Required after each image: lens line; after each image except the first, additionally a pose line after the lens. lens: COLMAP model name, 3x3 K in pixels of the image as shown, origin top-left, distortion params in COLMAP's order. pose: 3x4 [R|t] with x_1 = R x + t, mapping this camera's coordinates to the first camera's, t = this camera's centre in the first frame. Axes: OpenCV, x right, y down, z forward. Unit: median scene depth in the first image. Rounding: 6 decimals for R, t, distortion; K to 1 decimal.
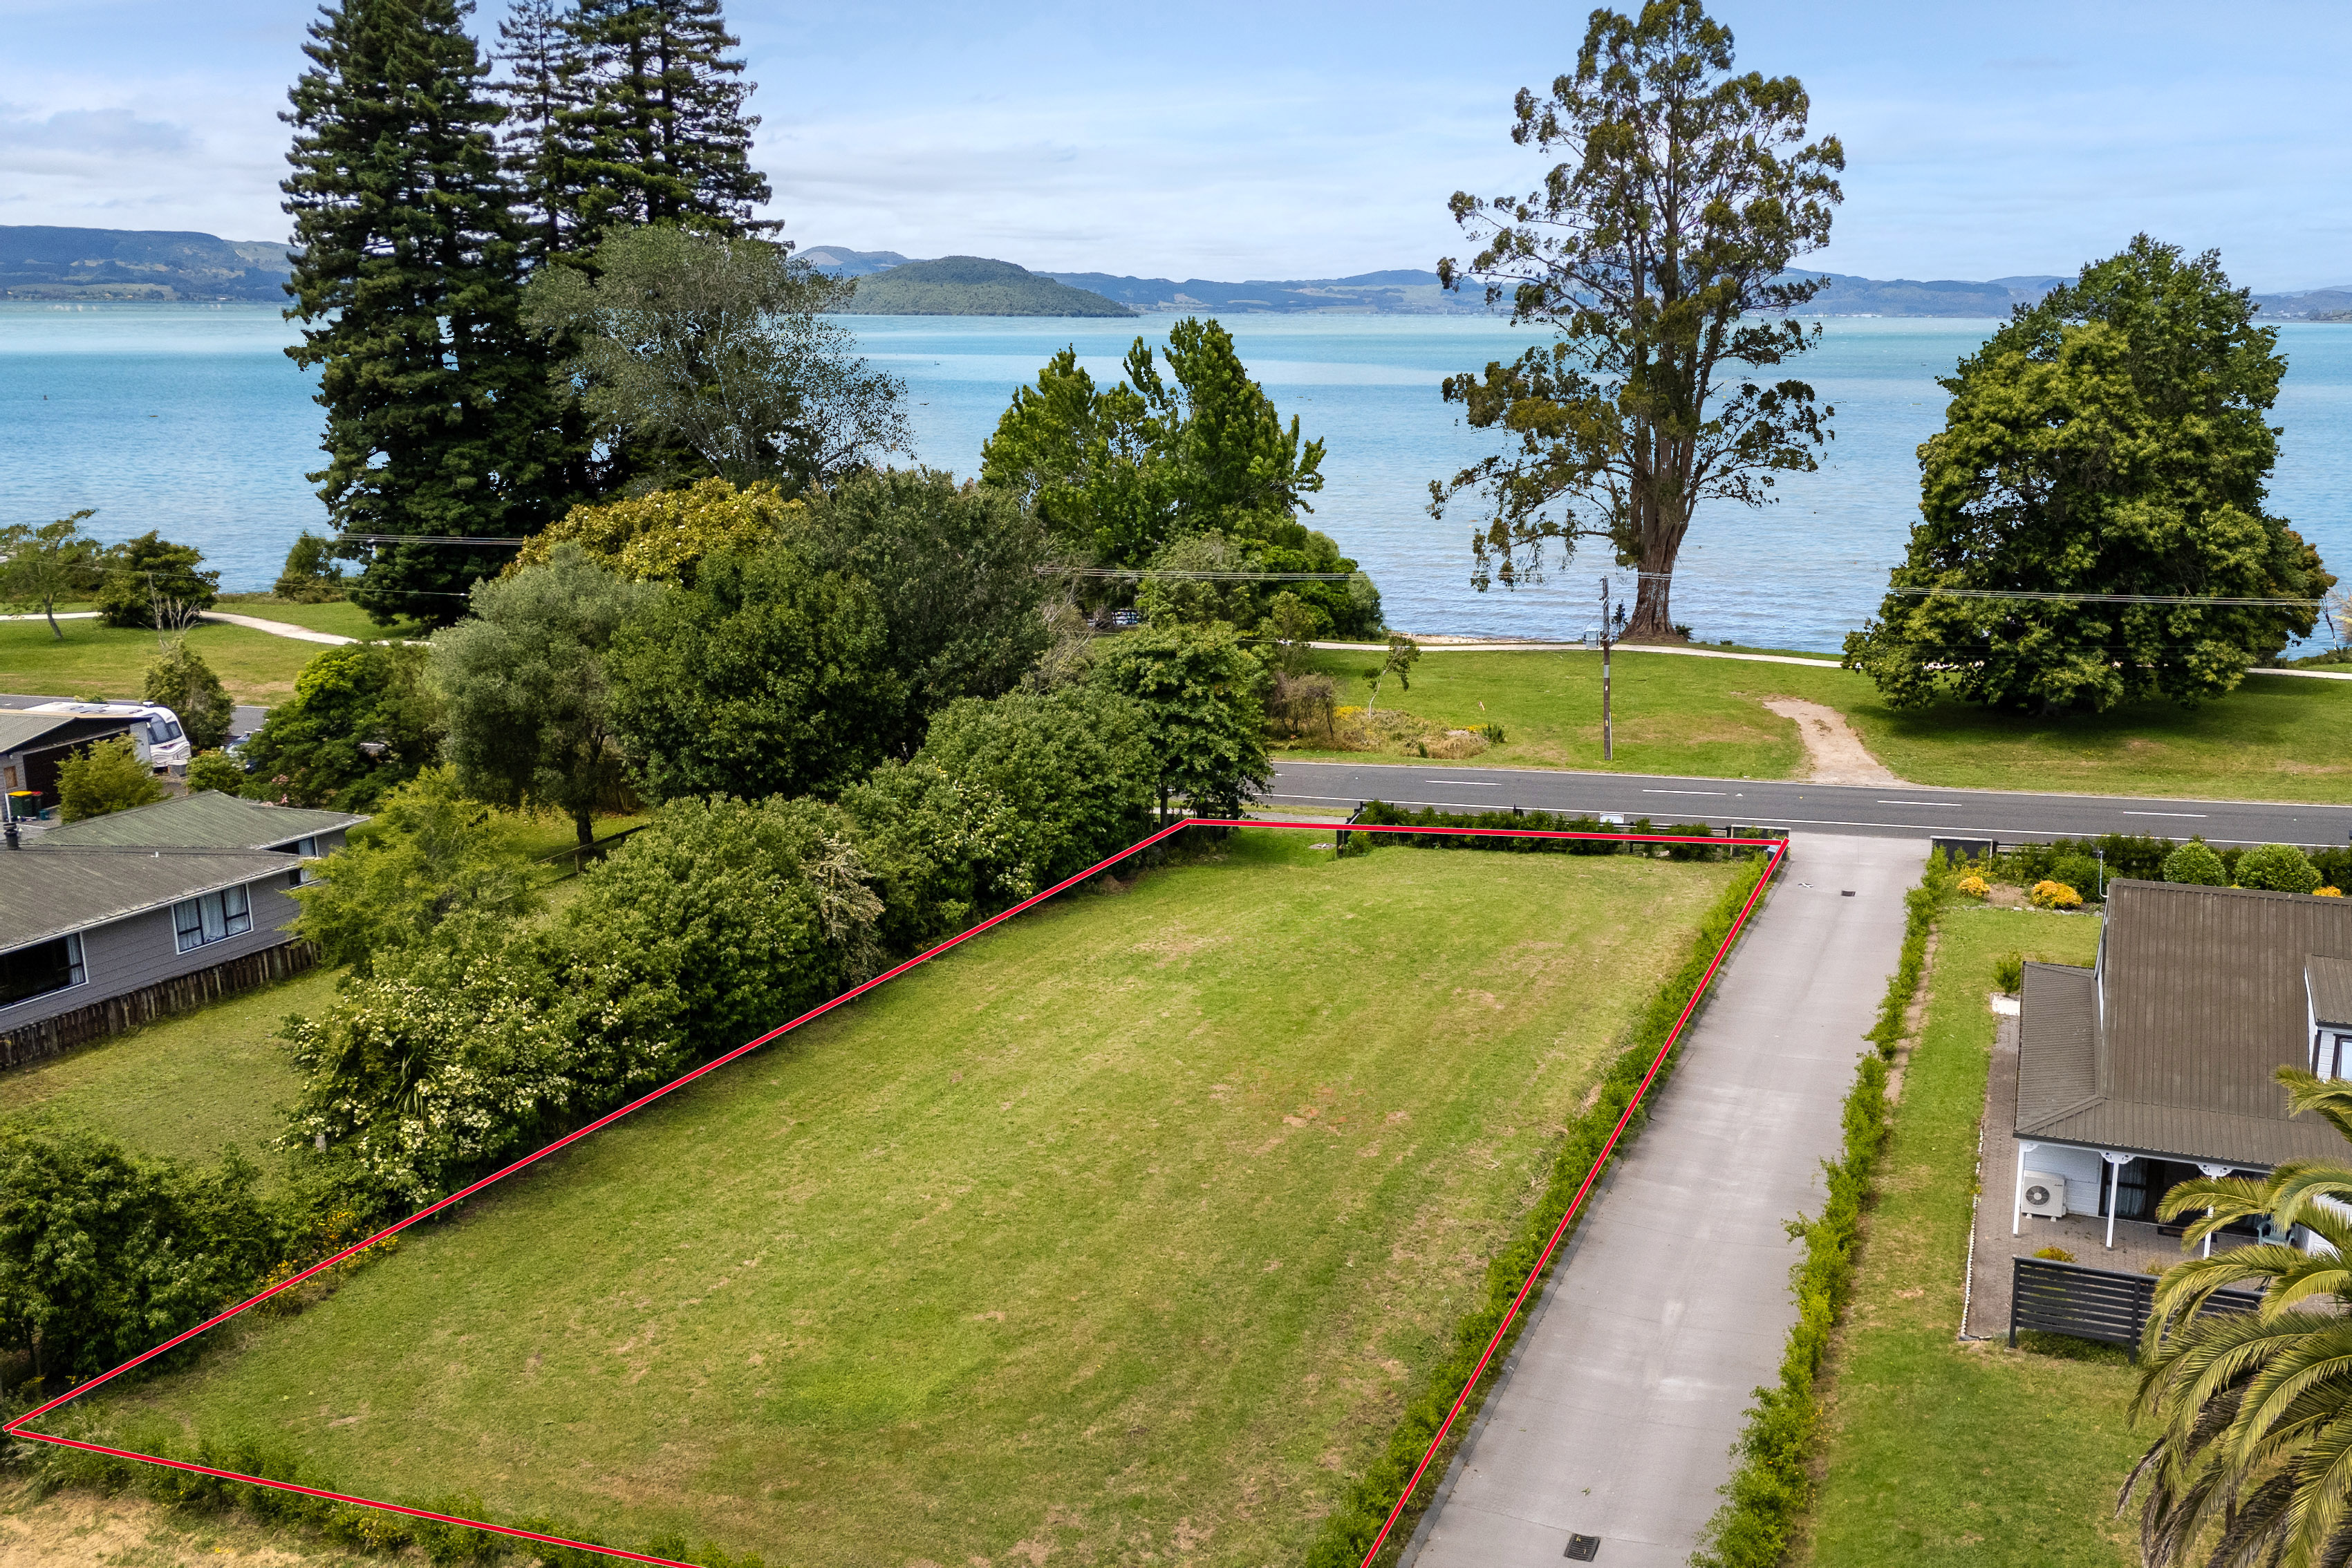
lens RADIAL K [[2147.9, 0, 1176.0], [0, 2147.9, 784.0], [0, 0, 1]] dist [0.045237, -0.020584]
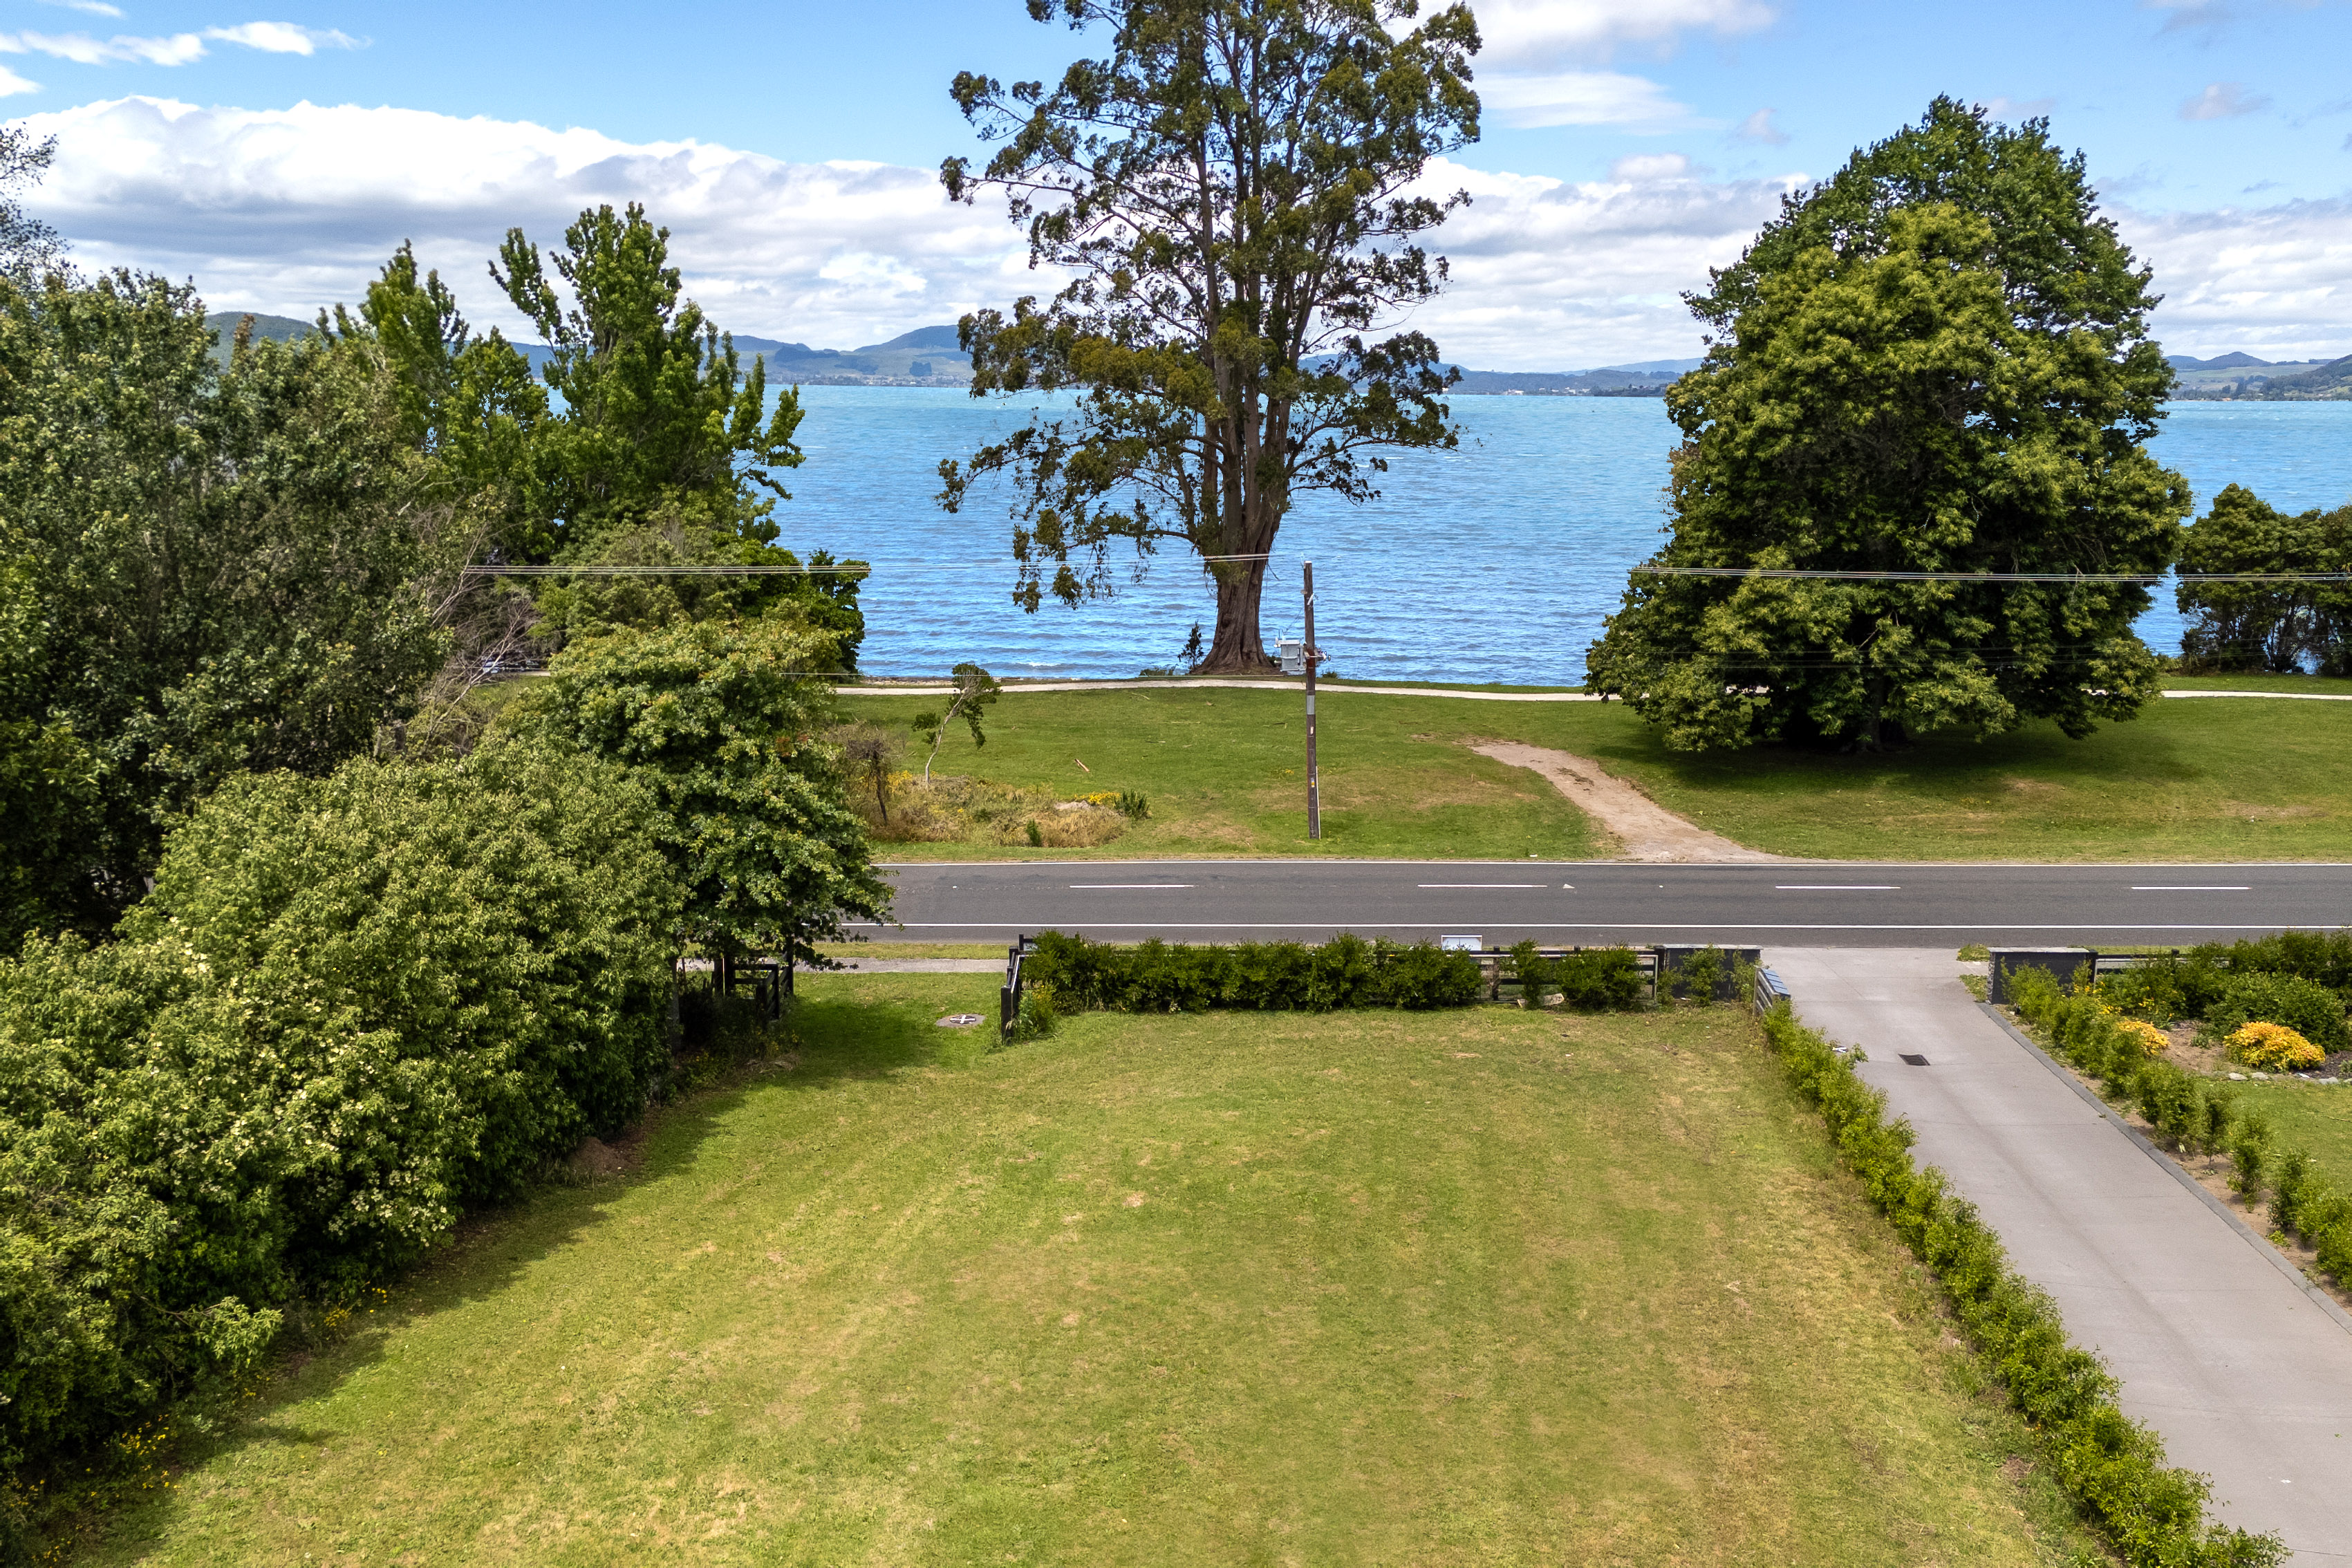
lens RADIAL K [[2147.9, 0, 1176.0], [0, 2147.9, 784.0], [0, 0, 1]] dist [0.045237, -0.020584]
pose [[0.954057, -0.036167, 0.297434, -0.038156], [0.045818, 0.998623, -0.025536, -0.014001], [-0.296101, 0.037990, 0.954401, 0.405374]]
